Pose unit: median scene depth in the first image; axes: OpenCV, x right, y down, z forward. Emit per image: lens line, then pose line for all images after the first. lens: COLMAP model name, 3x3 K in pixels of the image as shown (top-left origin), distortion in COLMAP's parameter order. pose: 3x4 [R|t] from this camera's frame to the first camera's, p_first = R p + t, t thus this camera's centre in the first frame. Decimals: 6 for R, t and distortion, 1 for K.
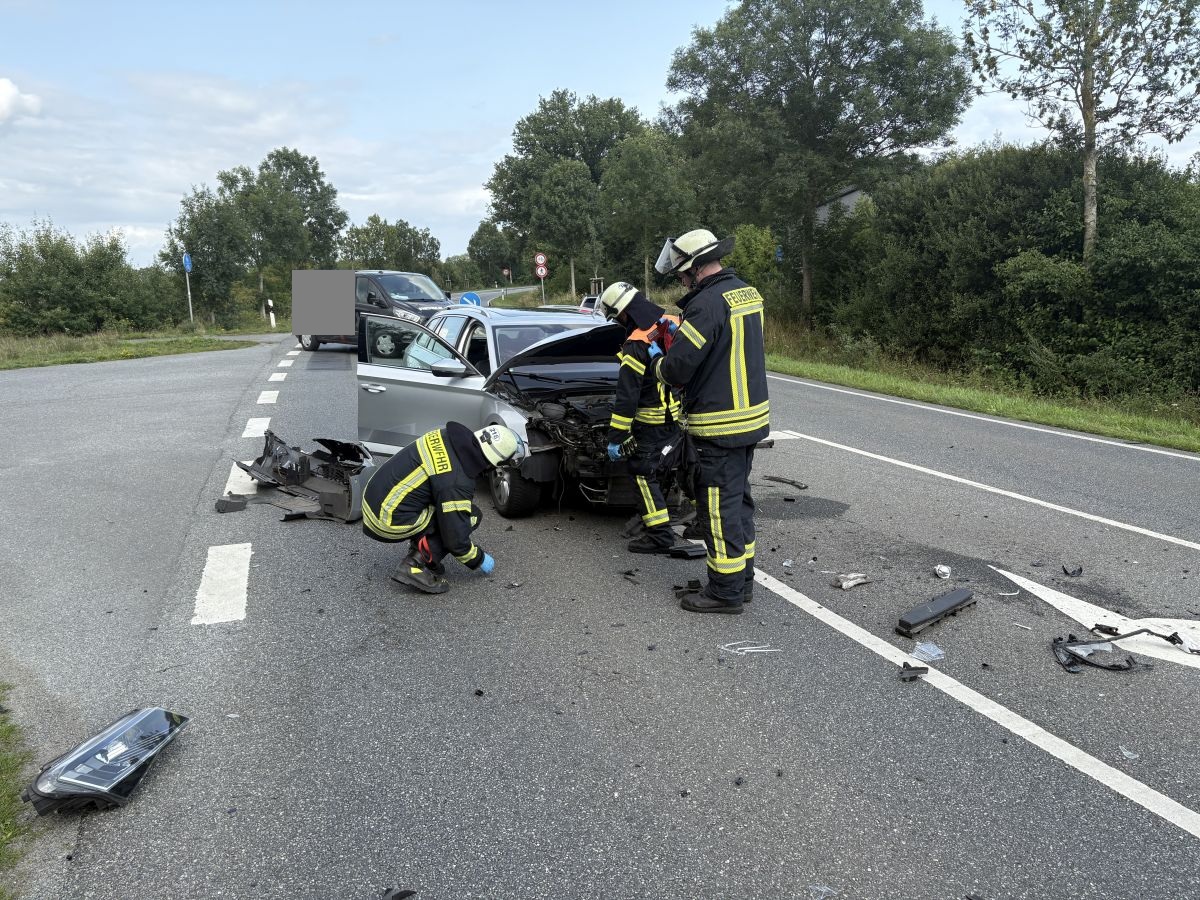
lens RADIAL K [[919.2, 0, 600.0], [0, 919.2, 450.0], [0, 0, 1]] dist [-0.041276, -0.003102]
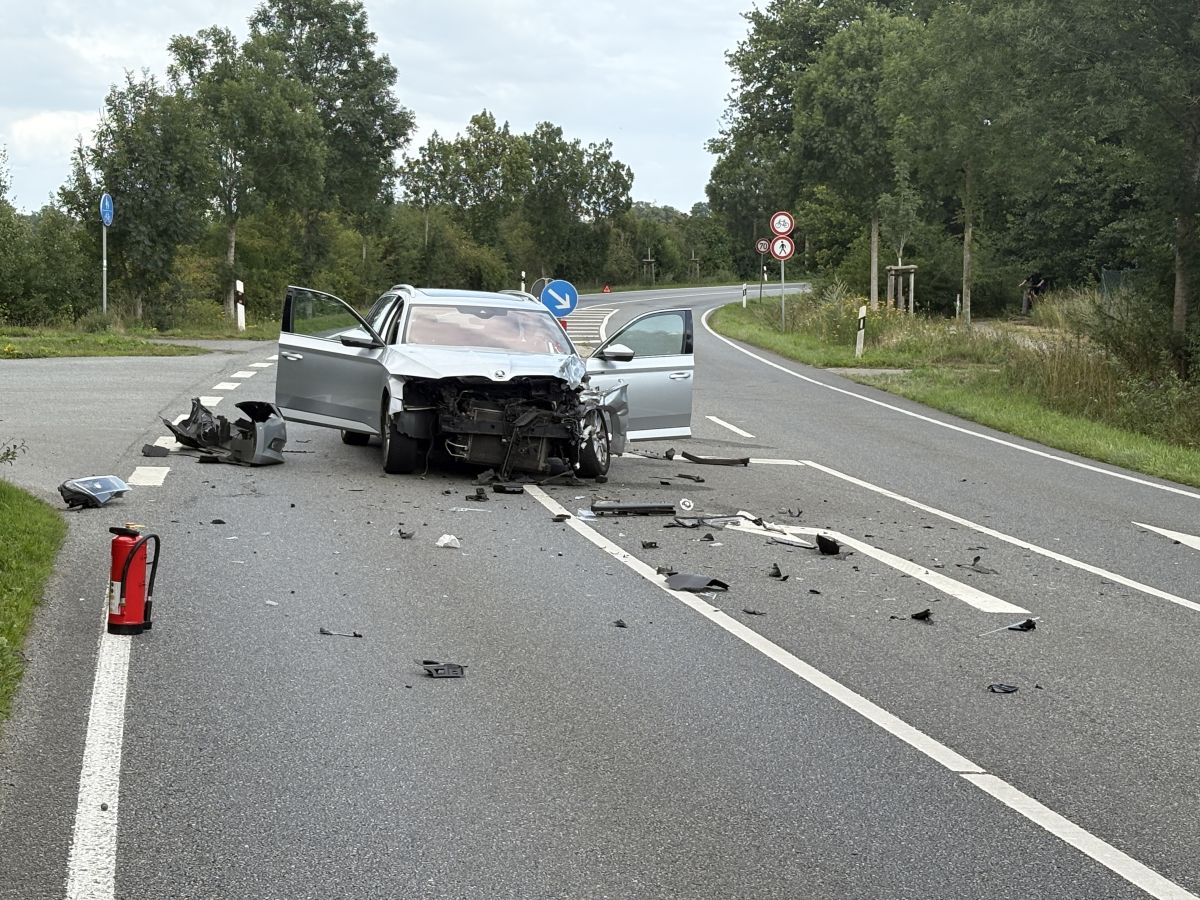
lens RADIAL K [[2415.8, 0, 600.0], [0, 2415.8, 450.0], [0, 0, 1]] dist [-0.074443, -0.283898]
pose [[0.978179, 0.053438, -0.200776, 0.120679], [-0.074495, 0.992312, -0.098825, 0.052376], [0.193952, 0.111626, 0.974640, -0.296082]]
